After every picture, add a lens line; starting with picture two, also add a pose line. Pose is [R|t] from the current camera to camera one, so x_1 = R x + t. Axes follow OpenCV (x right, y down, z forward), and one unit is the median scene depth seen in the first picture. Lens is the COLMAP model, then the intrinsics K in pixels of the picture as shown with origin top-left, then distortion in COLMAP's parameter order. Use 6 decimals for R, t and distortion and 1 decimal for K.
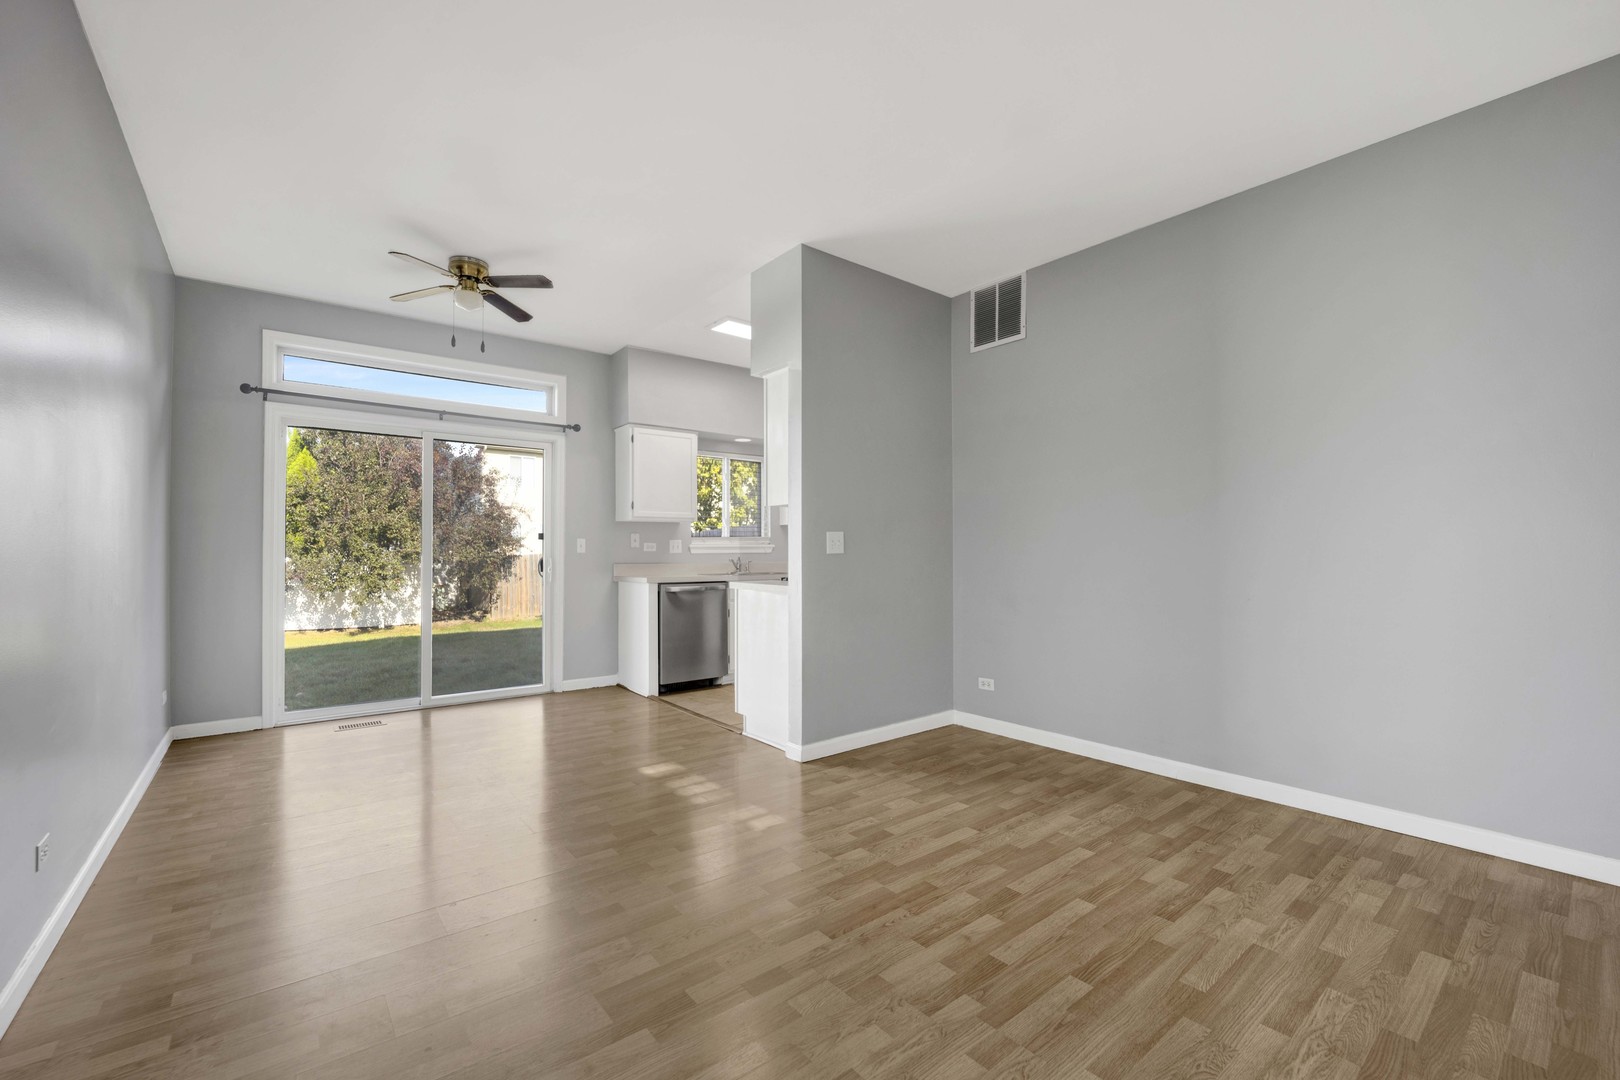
lens RADIAL K [[686.2, 0, 784.3], [0, 686.2, 547.6], [0, 0, 1]] dist [-0.020581, -0.000141]
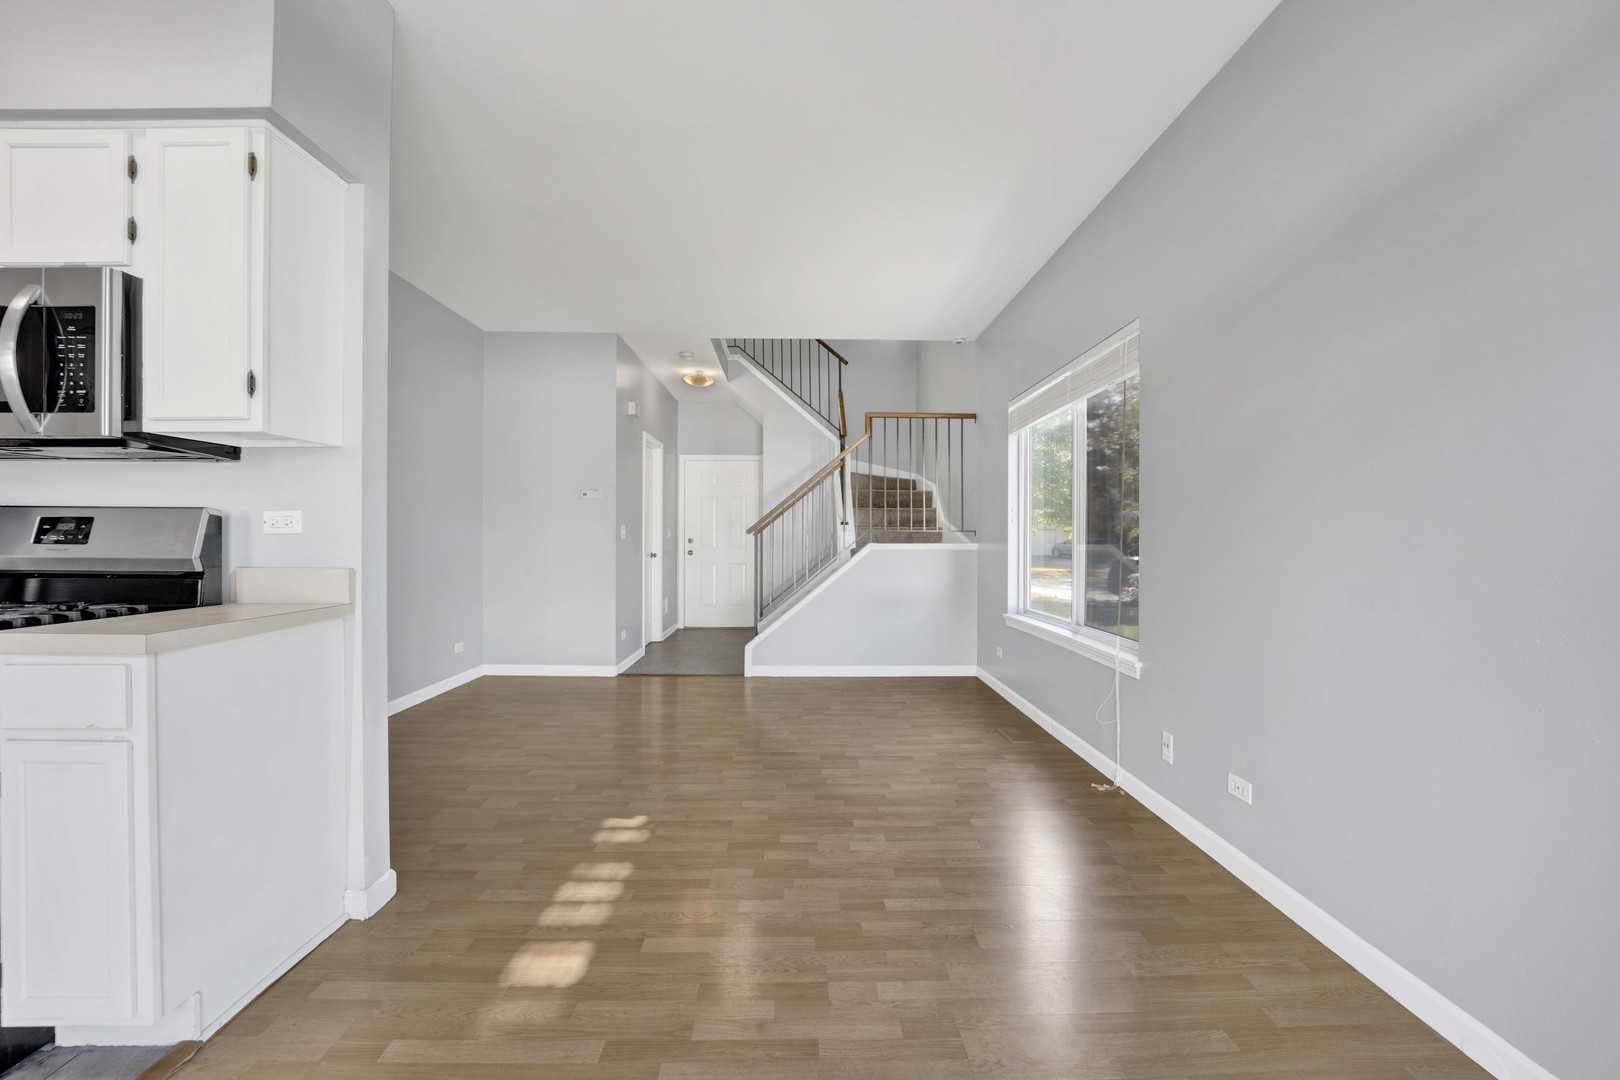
lens RADIAL K [[657.1, 0, 775.0], [0, 657.1, 538.1], [0, 0, 1]] dist [-0.020848, -0.000004]
pose [[-0.787989, -0.001475, 0.615687, -0.589163], [-0.007291, 0.999949, -0.006936, 0.001362], [-0.615646, -0.009955, -0.787960, 1.244698]]
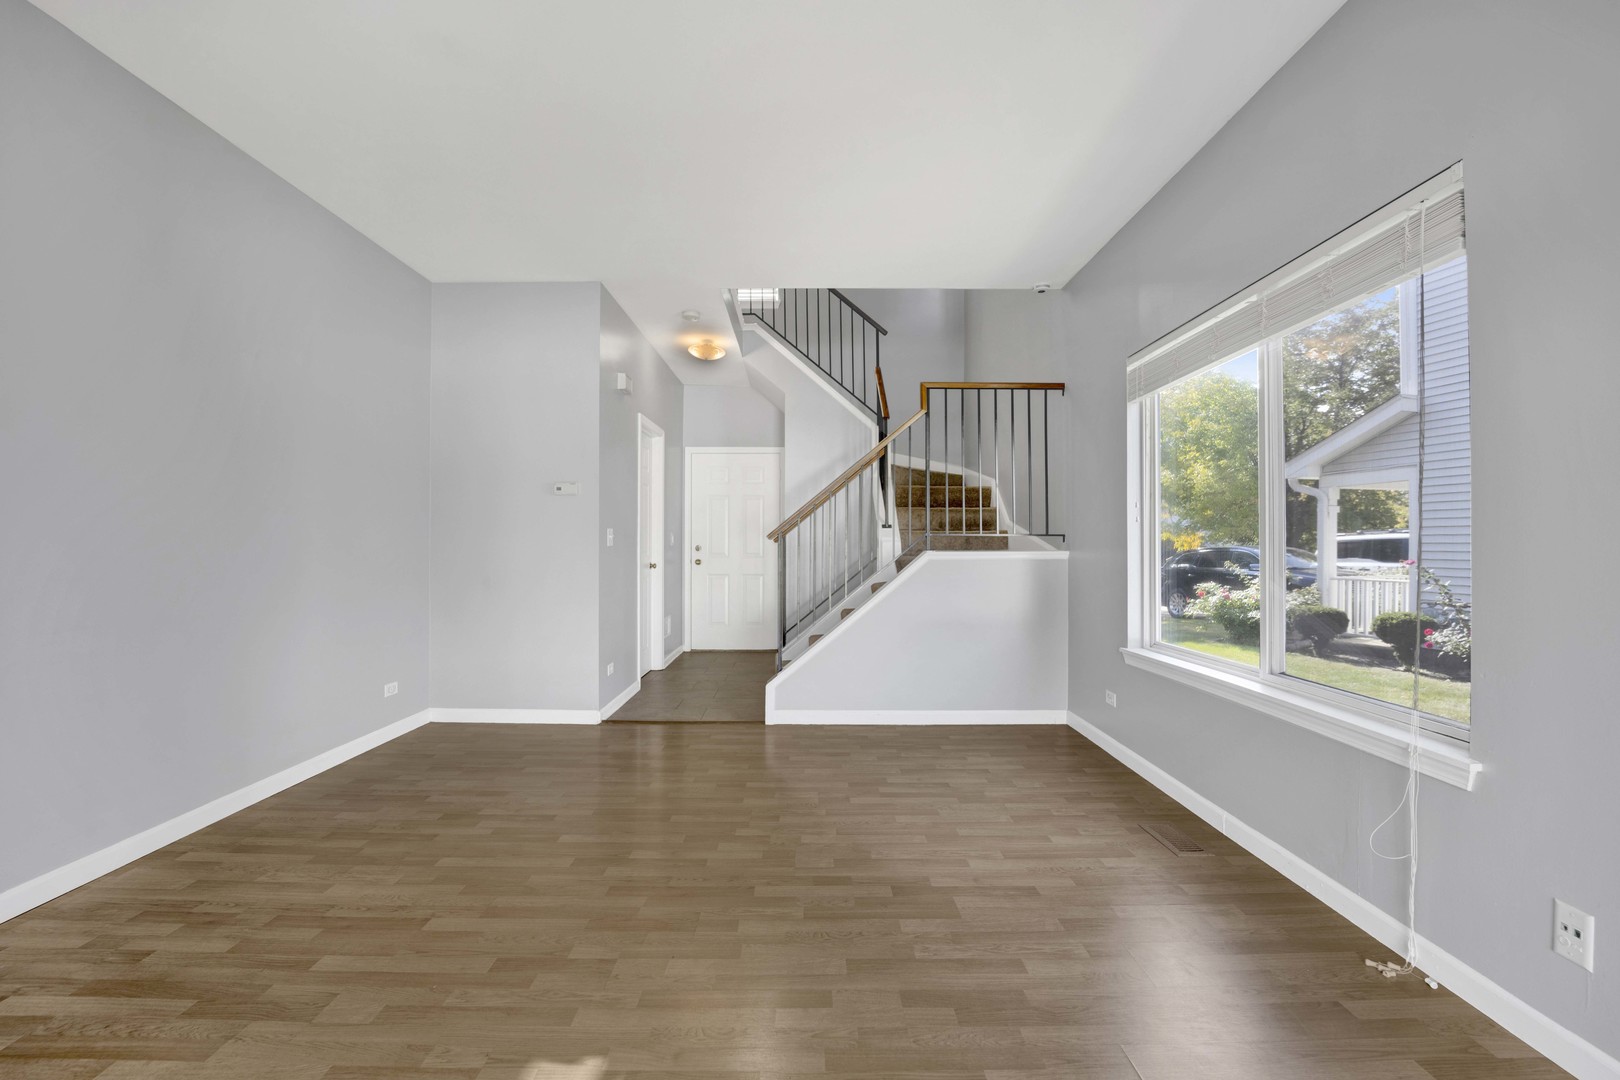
lens RADIAL K [[657.1, 0, 775.0], [0, 657.1, 538.1], [0, 0, 1]] dist [-0.020848, -0.000004]
pose [[-0.776258, 0.006456, 0.630383, -0.356722], [-0.005104, 0.999850, -0.016525, -0.001225], [-0.630395, -0.016045, -0.776109, 0.995838]]
